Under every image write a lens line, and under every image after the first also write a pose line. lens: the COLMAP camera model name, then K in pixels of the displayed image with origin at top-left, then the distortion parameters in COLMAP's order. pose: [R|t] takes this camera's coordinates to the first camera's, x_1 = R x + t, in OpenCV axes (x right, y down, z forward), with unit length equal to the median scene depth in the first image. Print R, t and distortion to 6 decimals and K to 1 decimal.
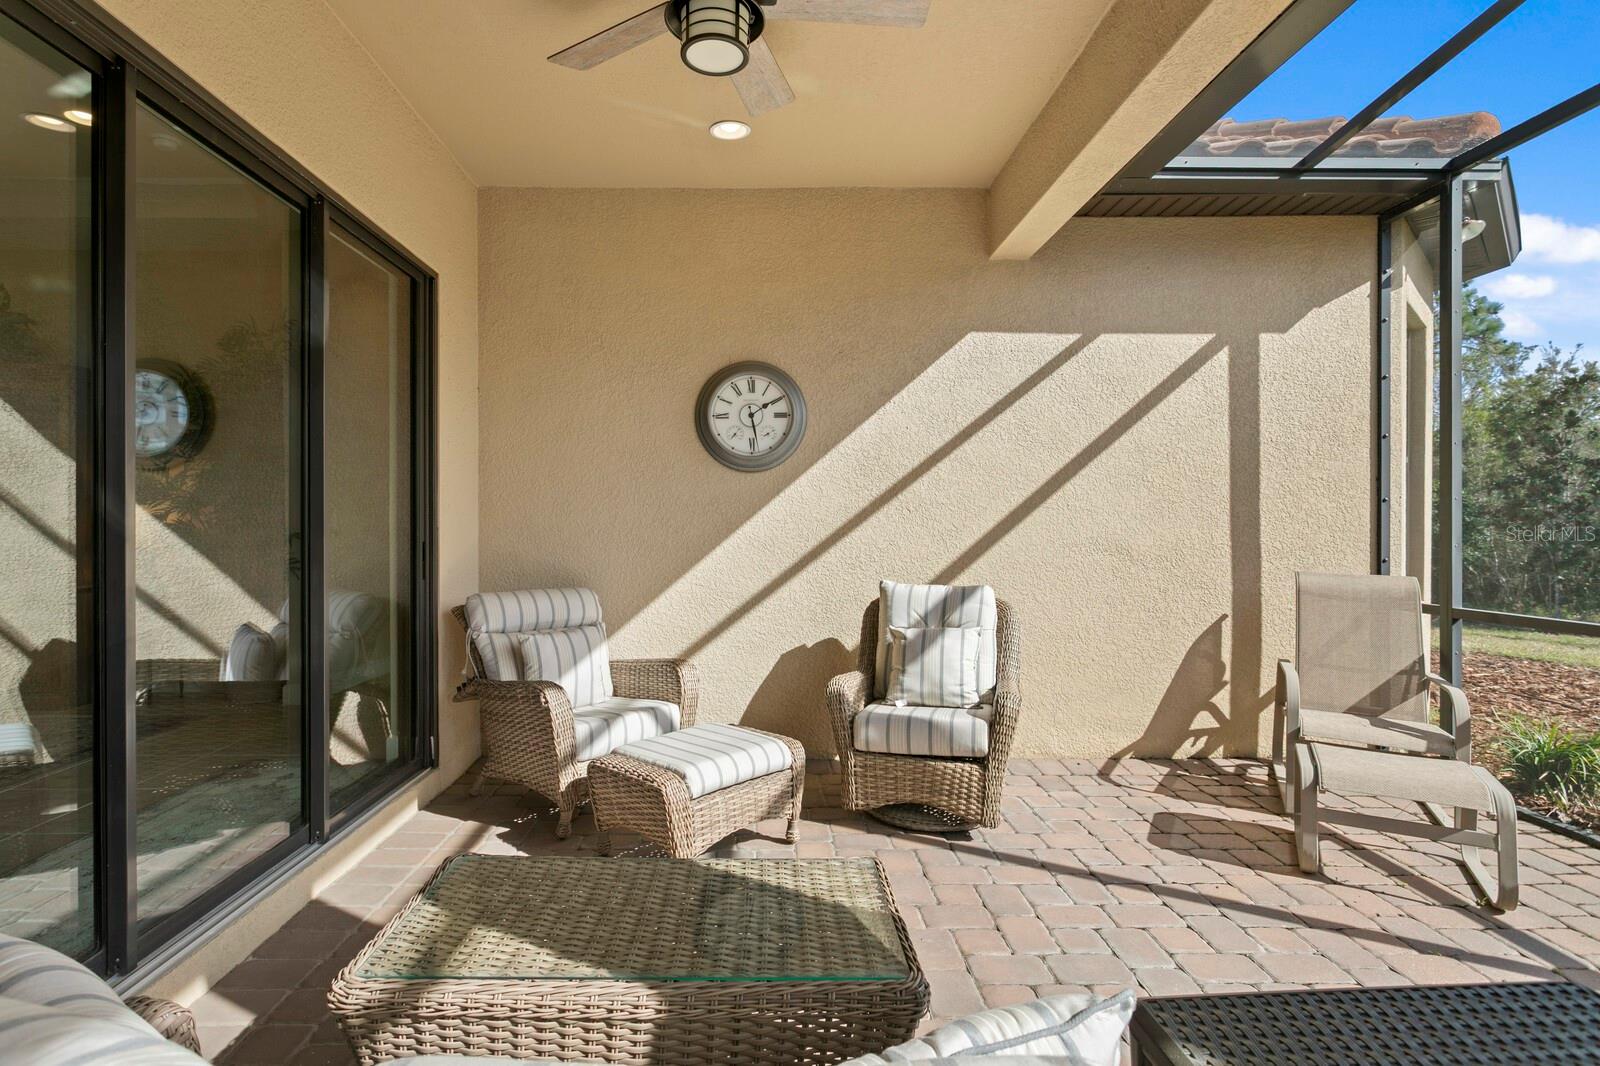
lens RADIAL K [[811.1, 0, 761.5], [0, 811.1, 530.9], [0, 0, 1]] dist [-0.000191, -0.000129]
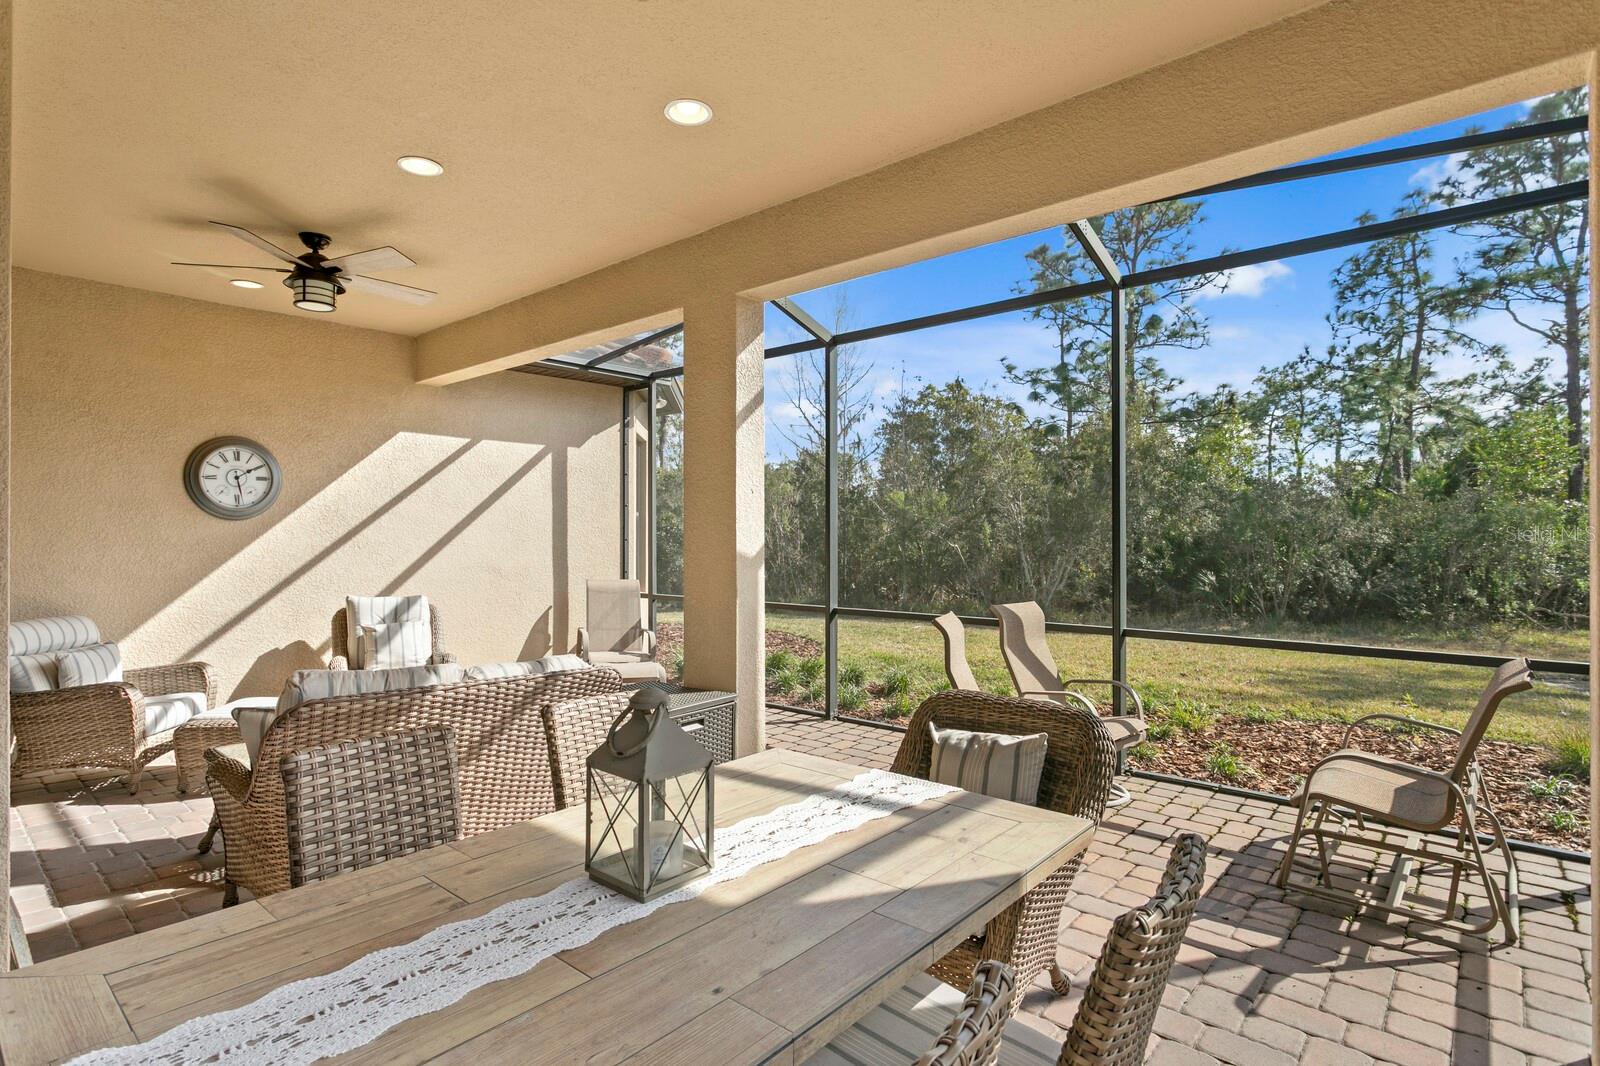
lens RADIAL K [[811.1, 0, 793.5], [0, 811.1, 524.6], [0, 0, 1]] dist [-0.000191, -0.000129]
pose [[0.664818, 0.011693, 0.746914, -0.396335], [0.007832, 0.999713, -0.022622, -0.028113], [-0.746964, 0.020890, 0.664536, -0.565242]]
